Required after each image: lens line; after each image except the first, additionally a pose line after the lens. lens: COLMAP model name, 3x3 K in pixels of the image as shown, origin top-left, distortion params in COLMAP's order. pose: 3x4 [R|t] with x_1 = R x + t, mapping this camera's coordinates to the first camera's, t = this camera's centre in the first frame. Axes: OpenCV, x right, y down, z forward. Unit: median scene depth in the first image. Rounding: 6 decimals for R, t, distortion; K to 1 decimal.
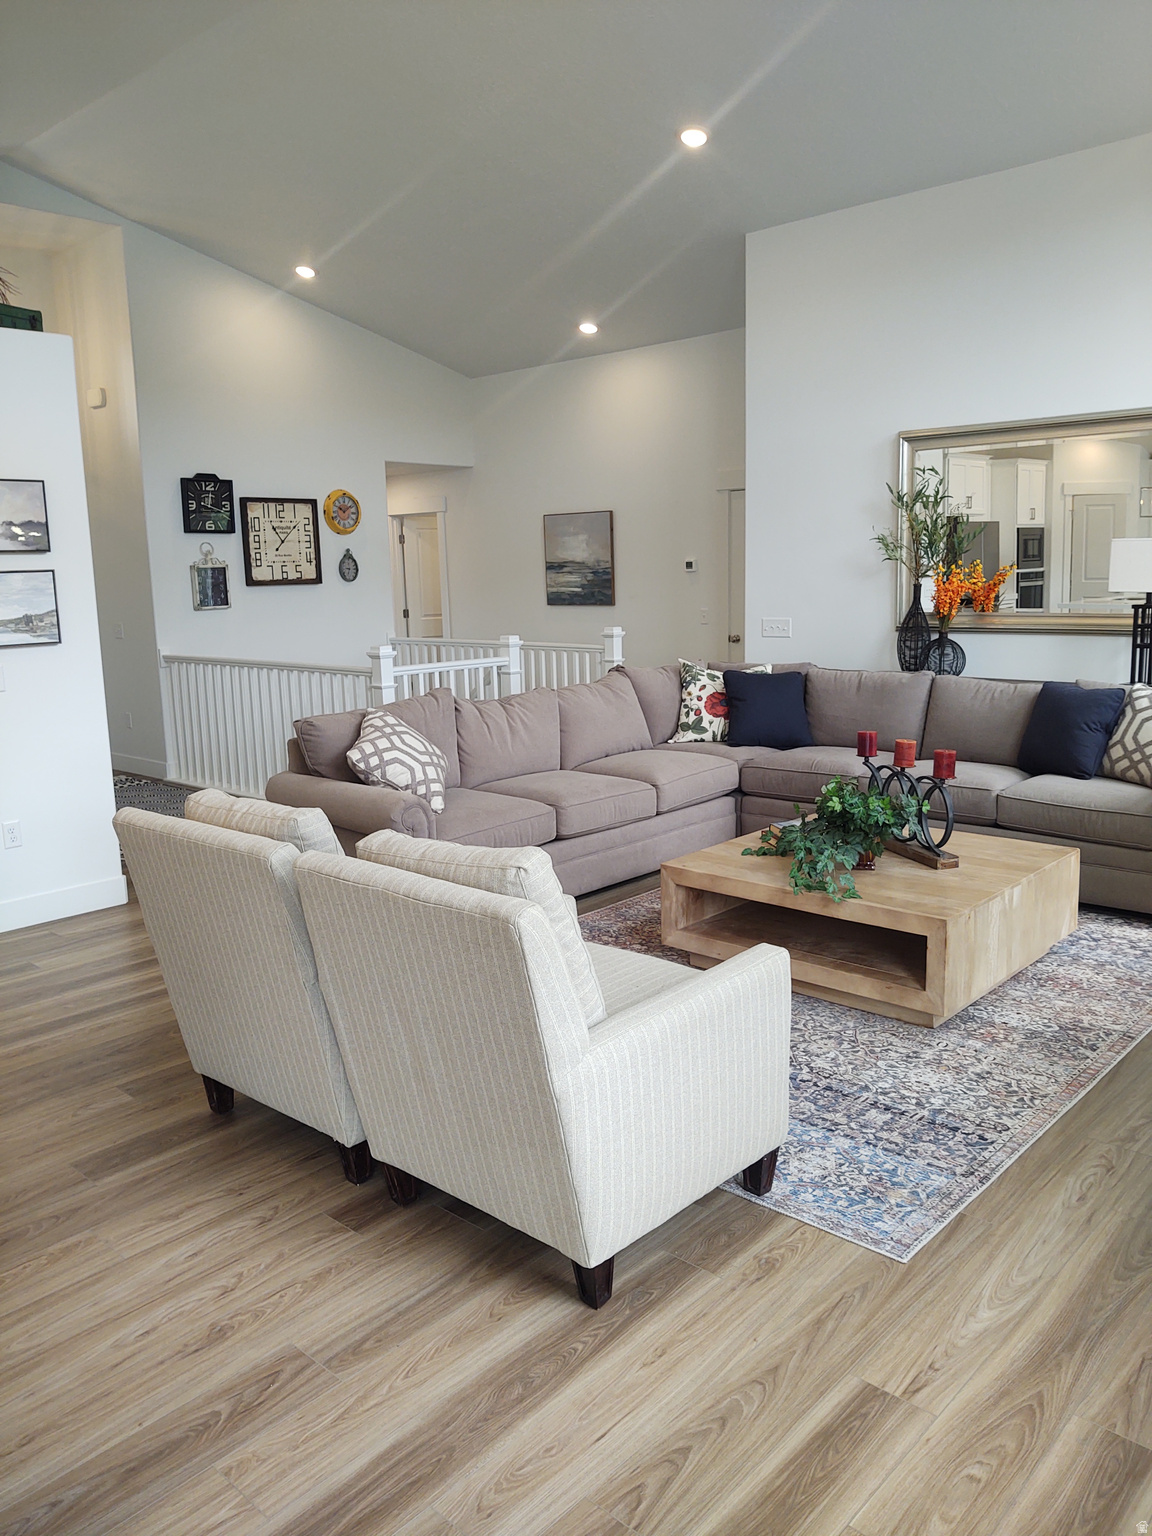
lens RADIAL K [[1182.6, 0, 571.3], [0, 1182.6, 788.5], [0, 0, 1]] dist [0.067173, -0.171265]
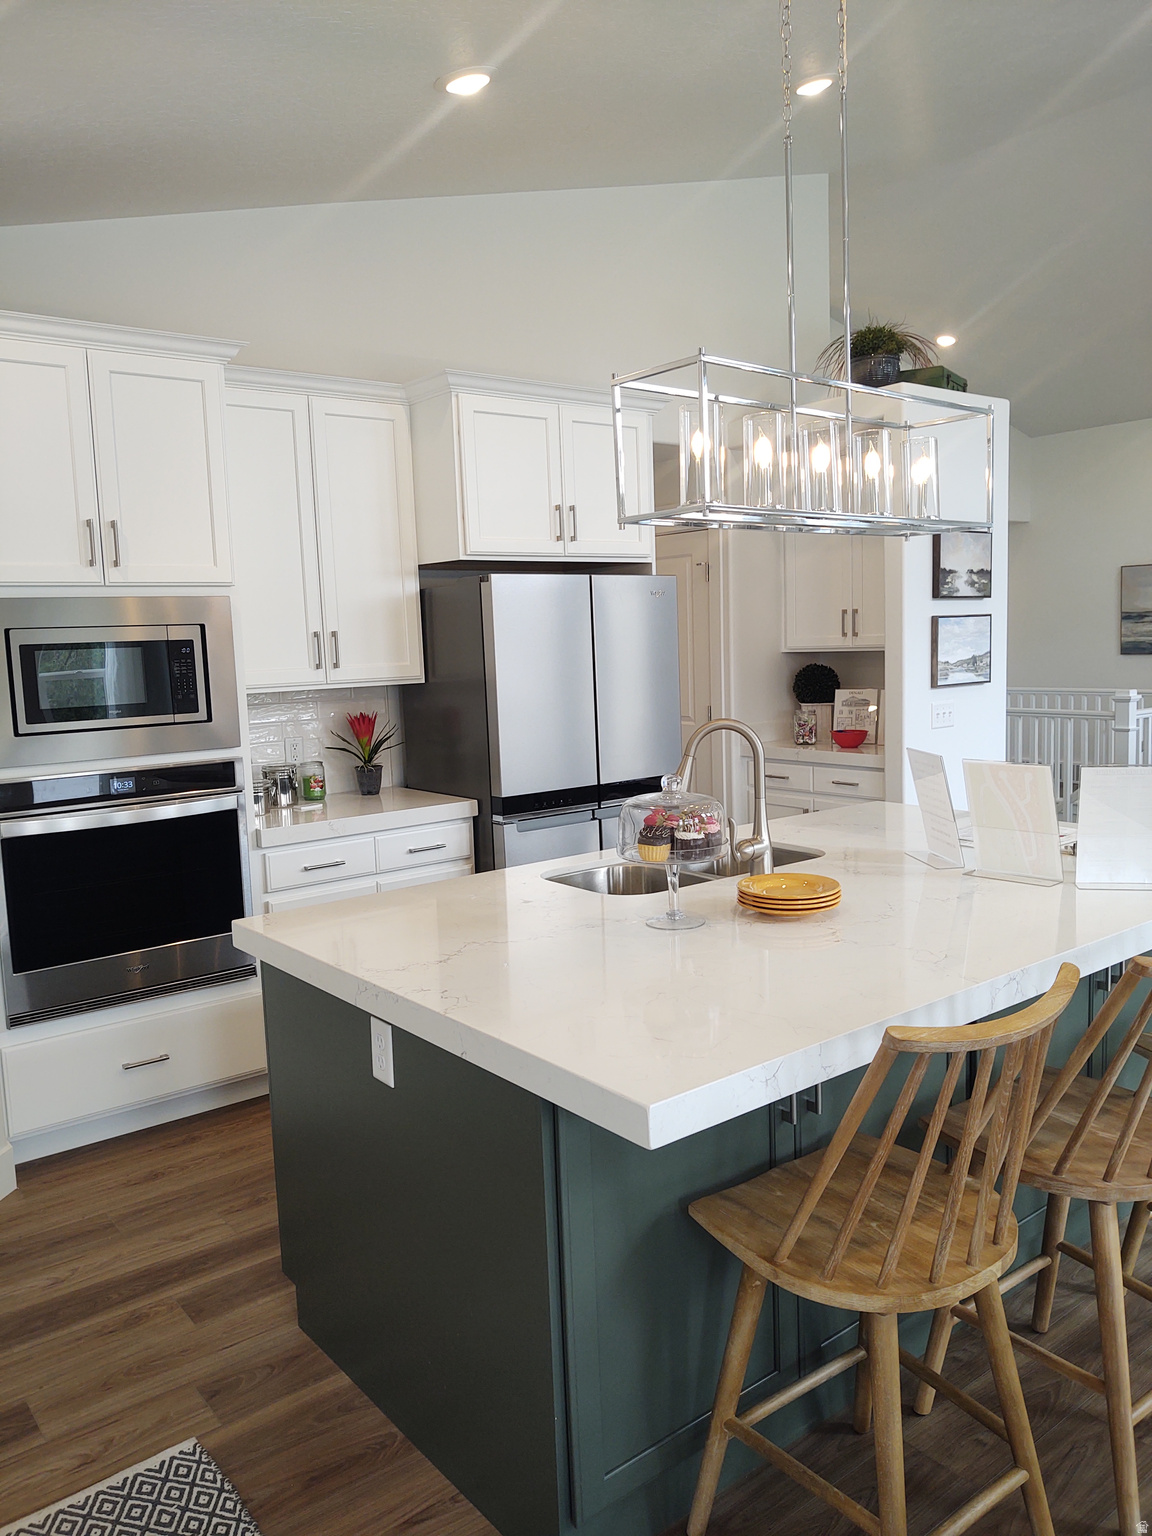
lens RADIAL K [[1182.9, 0, 583.1], [0, 1182.9, 767.5], [0, 0, 1]] dist [0.168888, -0.564646]
pose [[0.987765, 0.007076, -0.155791, -0.739817], [-0.017953, 0.997488, -0.068526, 0.041666], [0.154915, 0.070485, 0.985410, -0.135894]]
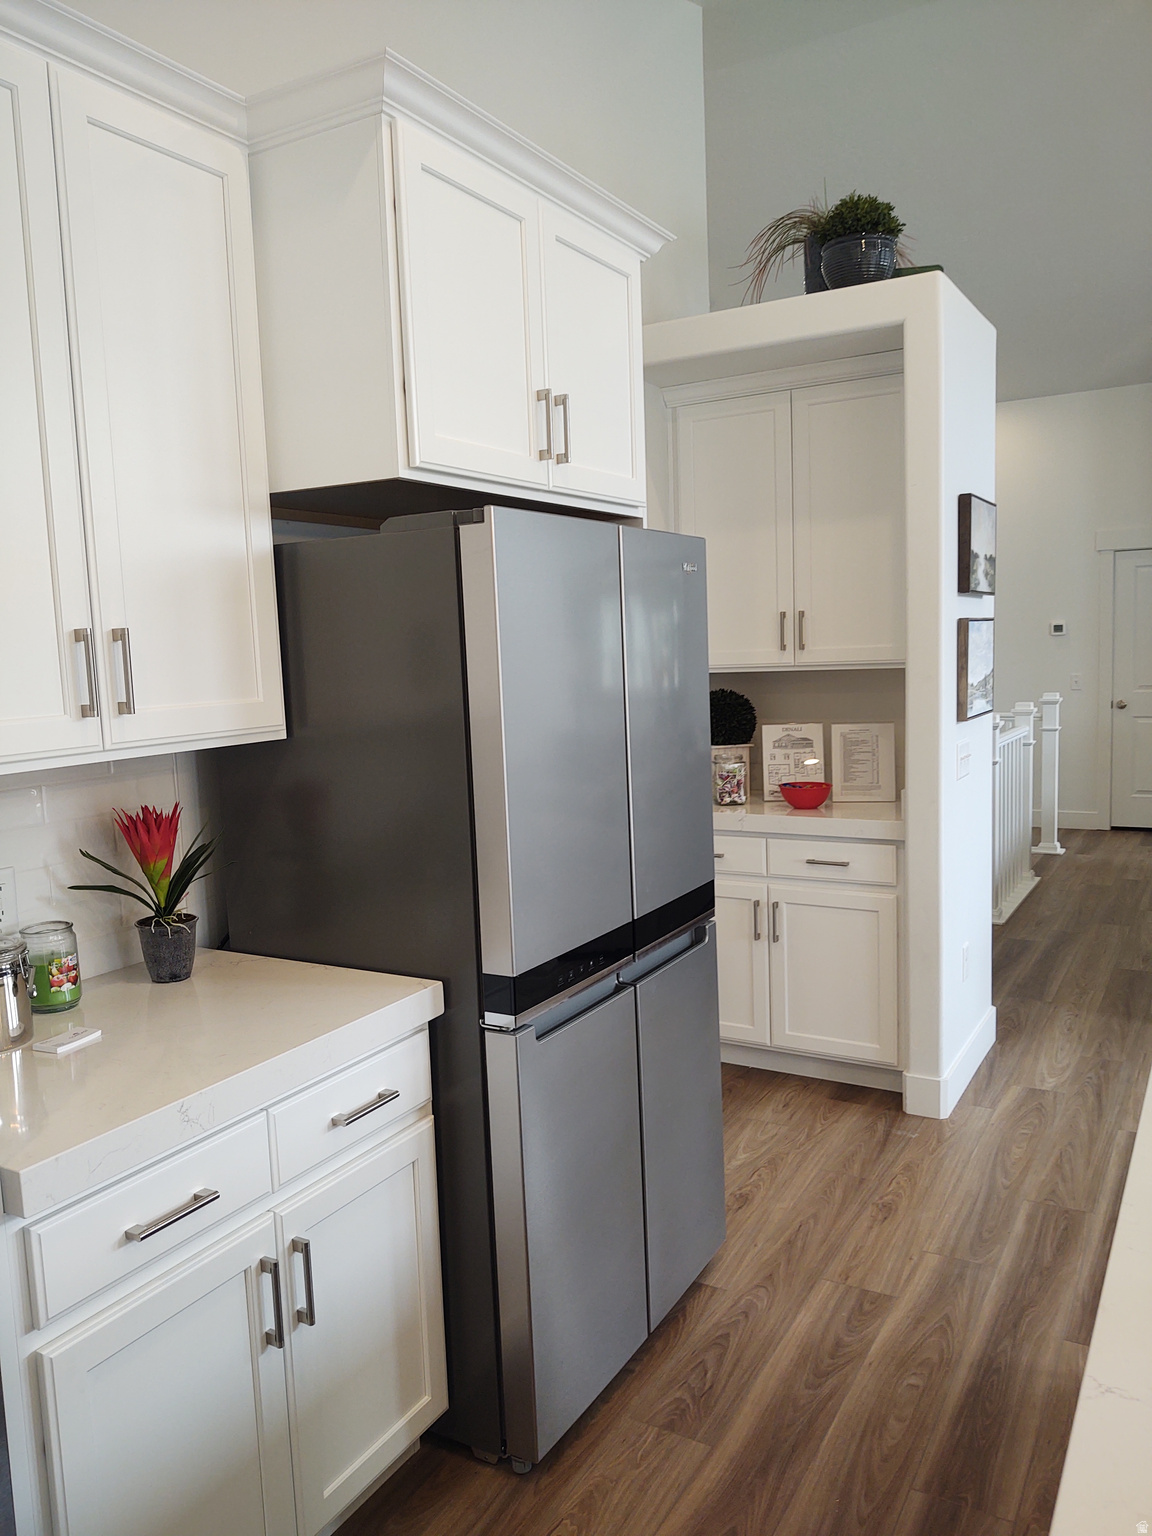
lens RADIAL K [[1185.0, 0, 567.9], [0, 1185.0, 776.5], [0, 0, 1]] dist [0.041706, -0.090766]
pose [[0.975090, -0.036689, 0.218755, -1.038594], [0.054313, 0.995696, -0.075103, -0.042280], [-0.215058, 0.085113, 0.972885, 0.357035]]
